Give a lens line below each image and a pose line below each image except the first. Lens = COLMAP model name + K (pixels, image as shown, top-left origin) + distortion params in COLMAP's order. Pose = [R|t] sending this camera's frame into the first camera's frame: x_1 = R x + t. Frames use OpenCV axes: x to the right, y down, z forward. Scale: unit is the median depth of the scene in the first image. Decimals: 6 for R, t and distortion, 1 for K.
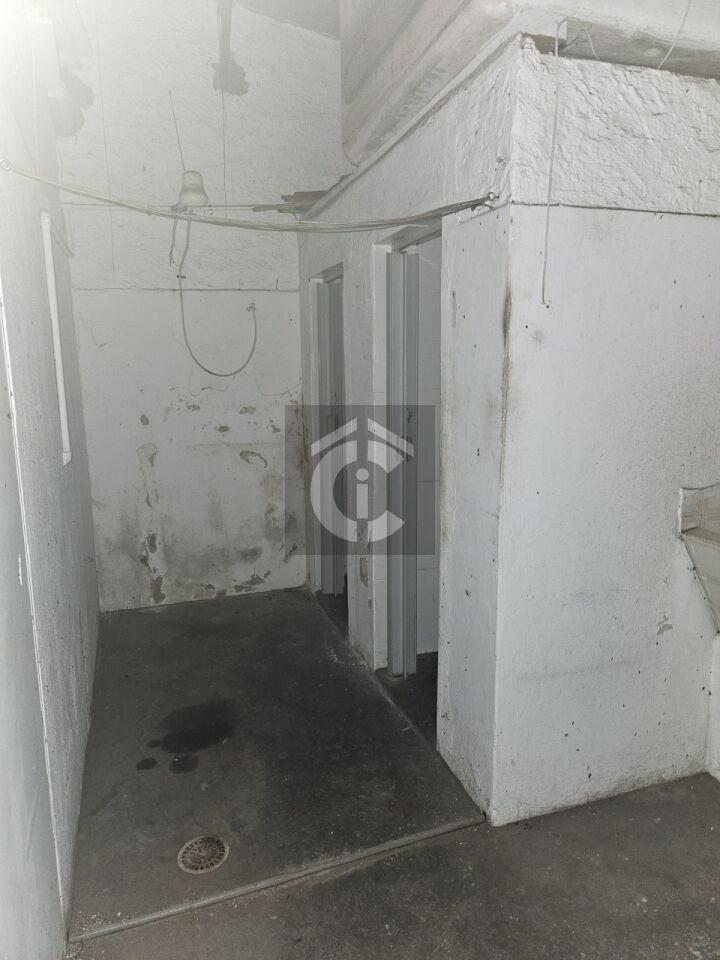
lens RADIAL K [[638.5, 0, 360.6], [0, 638.5, 478.1], [0, 0, 1]] dist [0.055946, -0.043670]
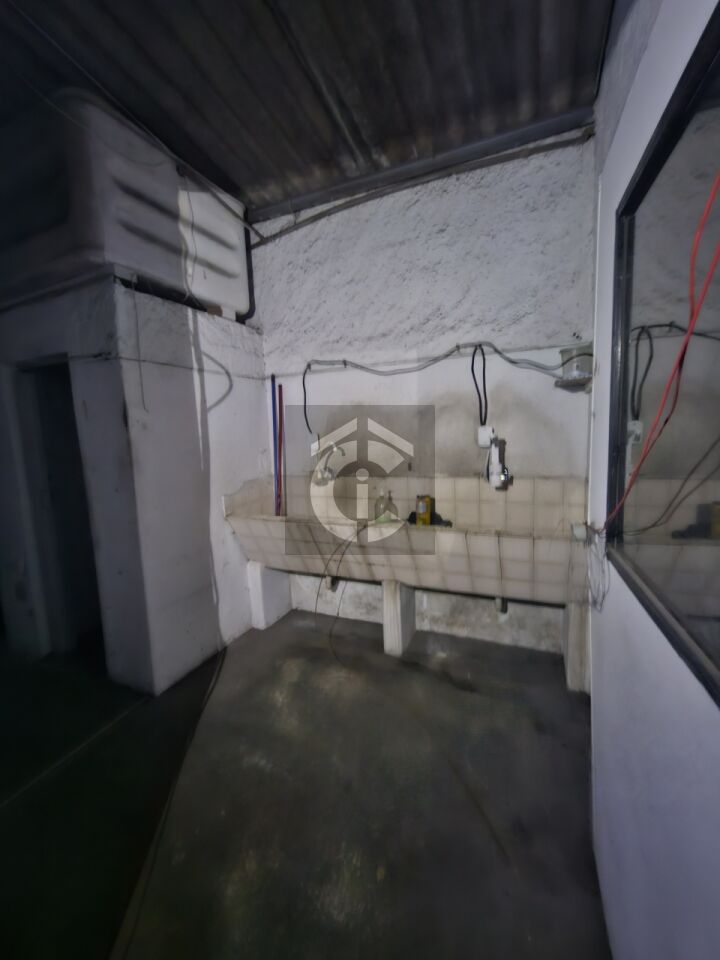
lens RADIAL K [[394.9, 0, 352.6], [0, 394.9, 479.1], [0, 0, 1]] dist [0.000908, 0.000308]
pose [[0.681073, -0.104972, 0.724652, -0.147428], [0.161088, 0.986904, -0.008439, 0.039539], [-0.714276, 0.122481, 0.689064, -0.206828]]
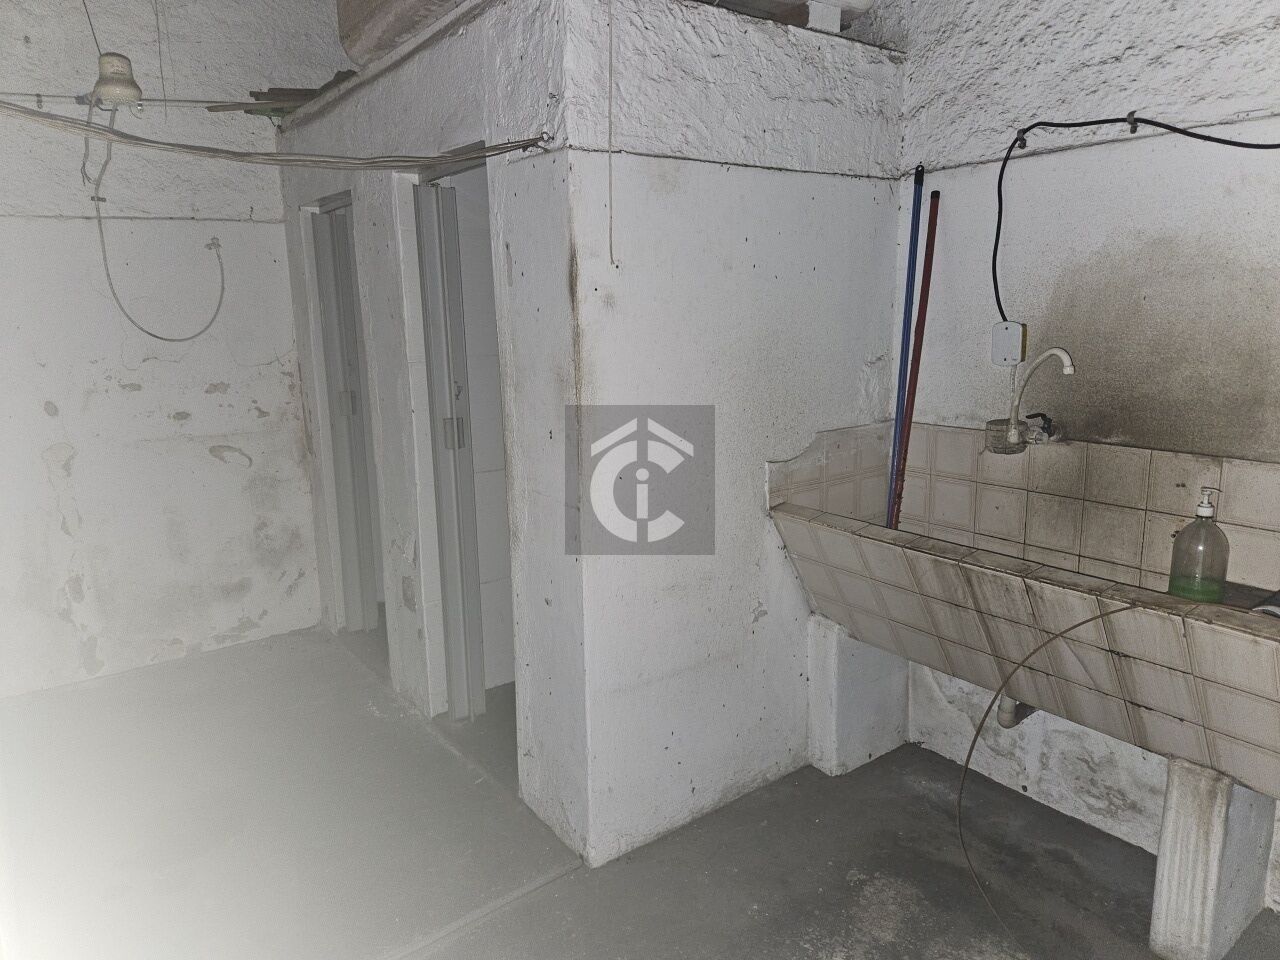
lens RADIAL K [[851.4, 0, 660.4], [0, 851.4, 471.8], [0, 0, 1]] dist [0.055946, -0.043670]
pose [[0.945676, -0.065955, 0.318351, -0.037545], [0.062126, 0.997822, 0.022176, -0.006841], [-0.319120, -0.001193, 0.947714, -0.108418]]
